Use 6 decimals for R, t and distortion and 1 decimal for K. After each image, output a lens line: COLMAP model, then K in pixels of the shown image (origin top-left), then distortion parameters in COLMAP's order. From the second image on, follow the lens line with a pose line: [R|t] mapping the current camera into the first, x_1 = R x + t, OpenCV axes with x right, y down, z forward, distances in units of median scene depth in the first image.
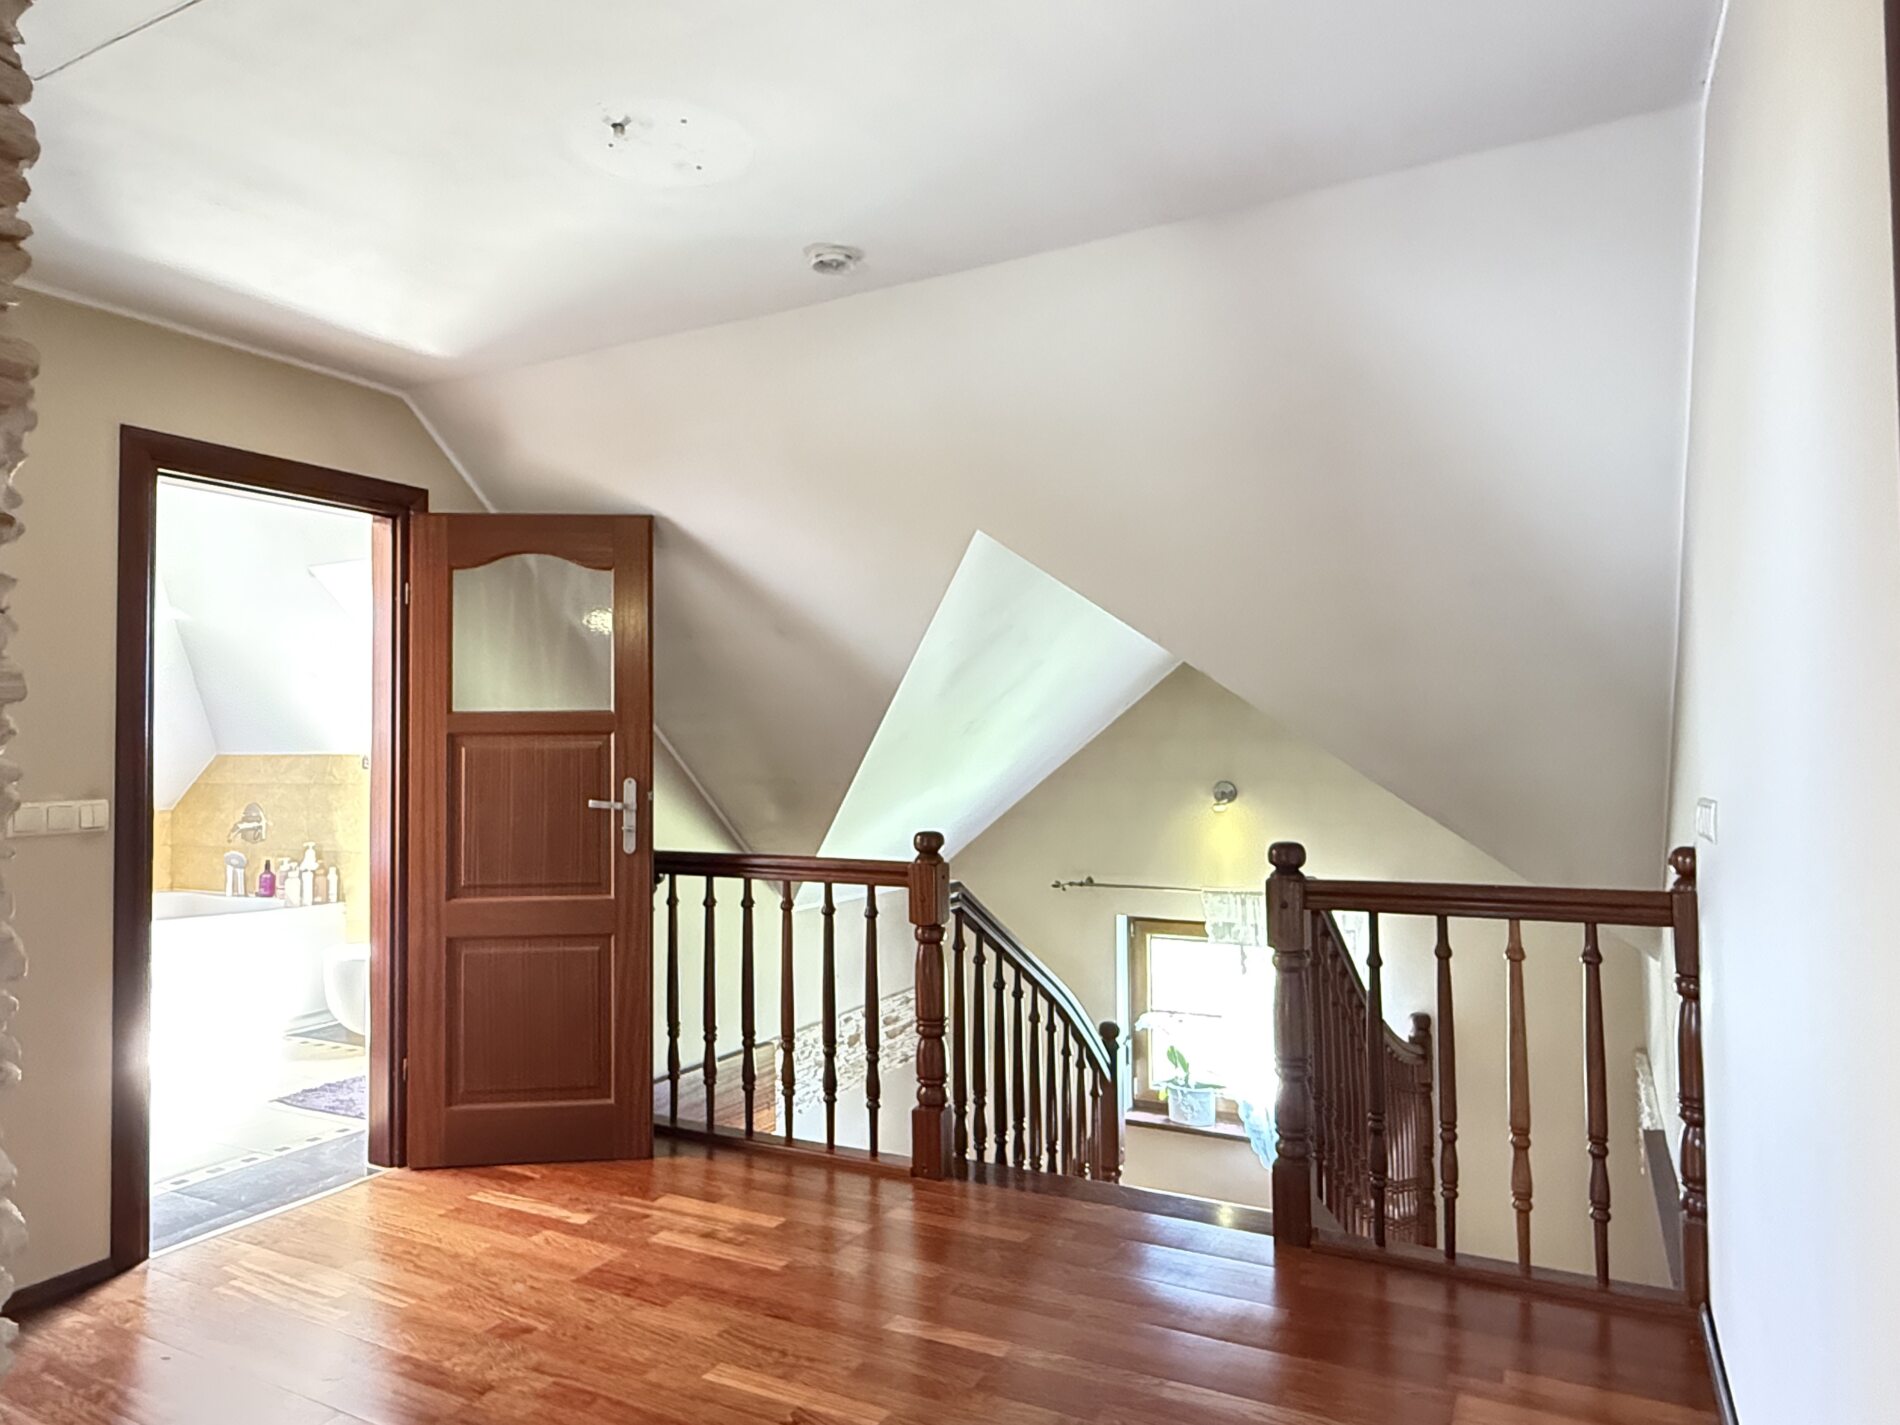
lens RADIAL K [[1211.2, 0, 951.6], [0, 1211.2, 710.7], [0, 0, 1]] dist [0.000867, 0.000510]
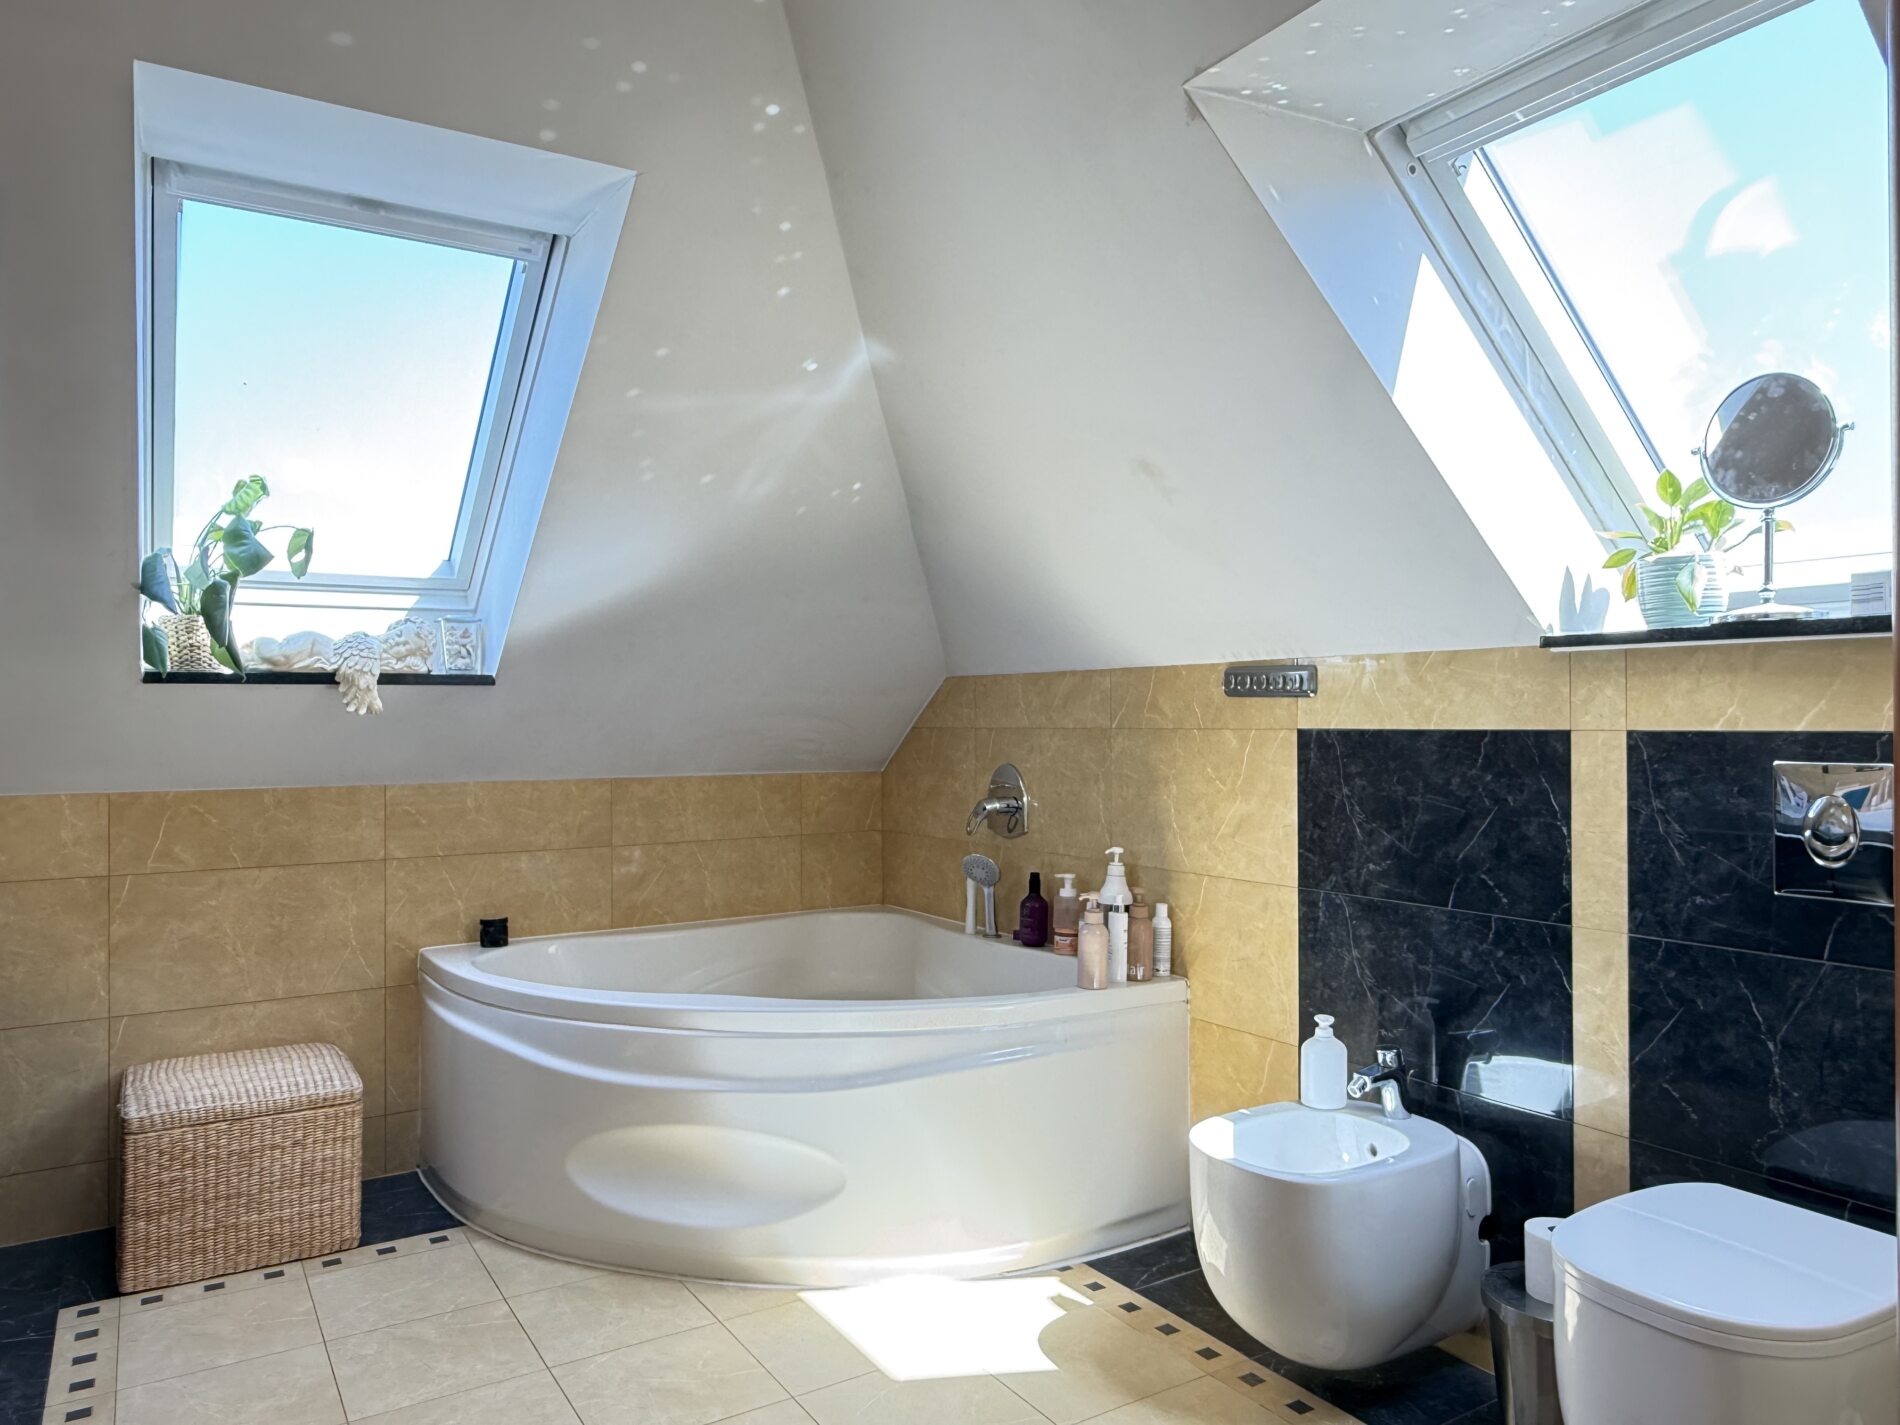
lens RADIAL K [[1279.6, 0, 935.8], [0, 1279.6, 714.8], [0, 0, 1]] dist [0.008552, 0.001342]
pose [[0.857328, 0.006737, -0.514727, -0.319764], [0.009207, 0.999554, 0.028418, 0.039189], [0.514689, -0.029102, 0.856883, 0.511295]]
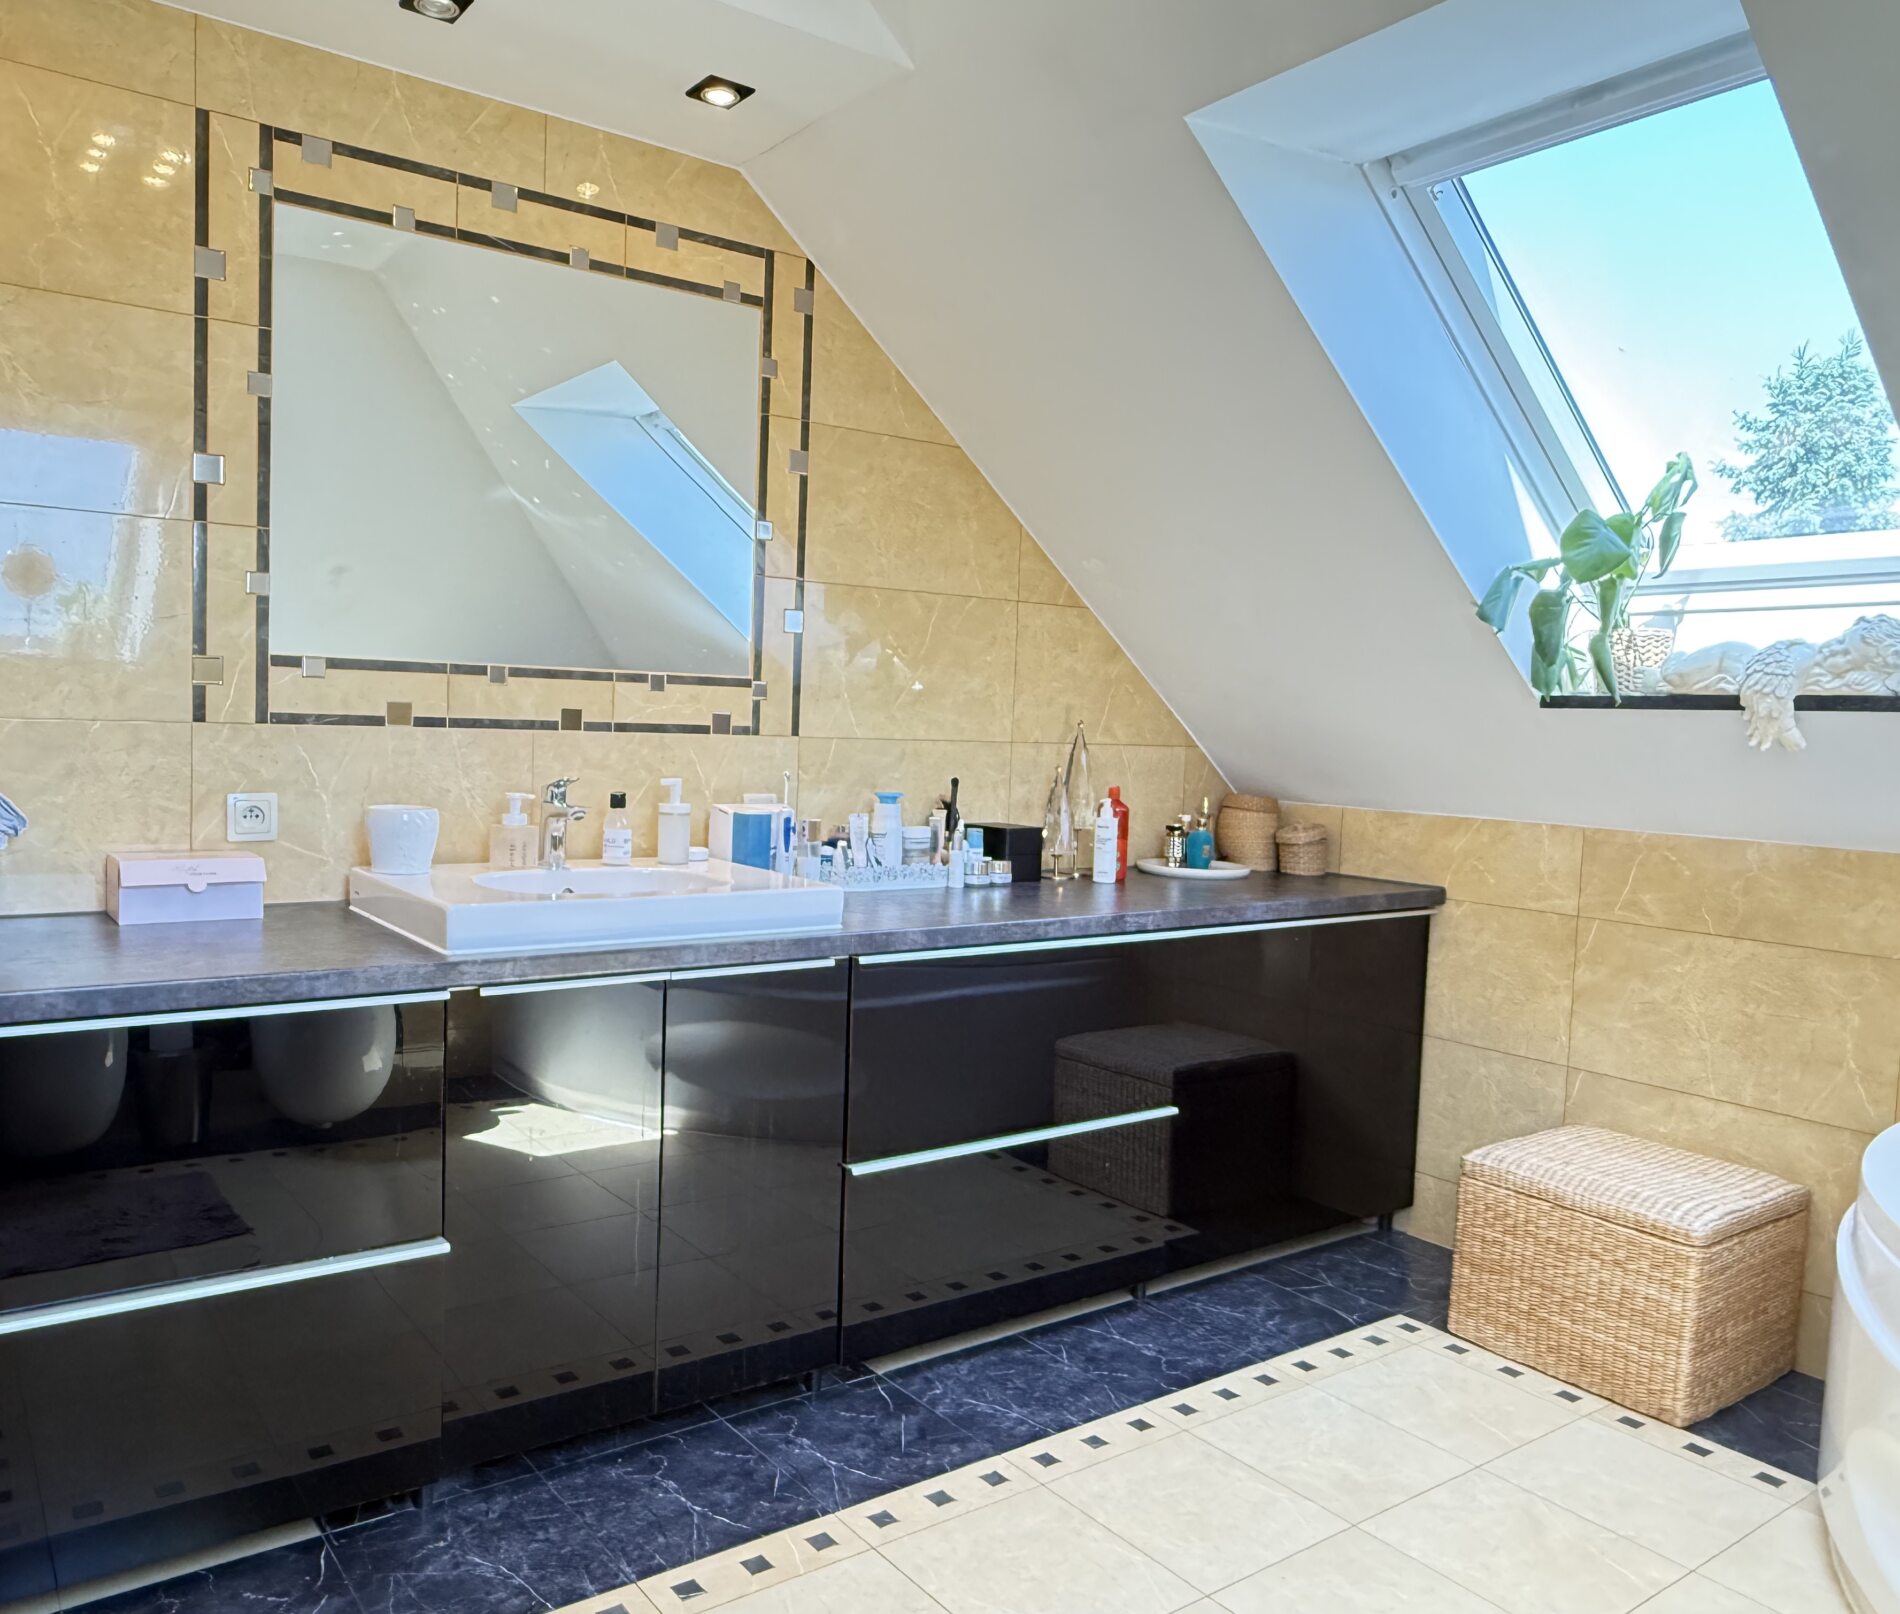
lens RADIAL K [[1418.2, 0, 825.7], [0, 1418.2, 809.2], [0, 0, 1]] dist [0.000624, 0.001499]
pose [[-0.476394, 0.055469, -0.877480, -0.276026], [-0.000058, 0.998006, 0.063120, 0.042081], [0.879232, 0.030121, -0.475441, 0.773201]]
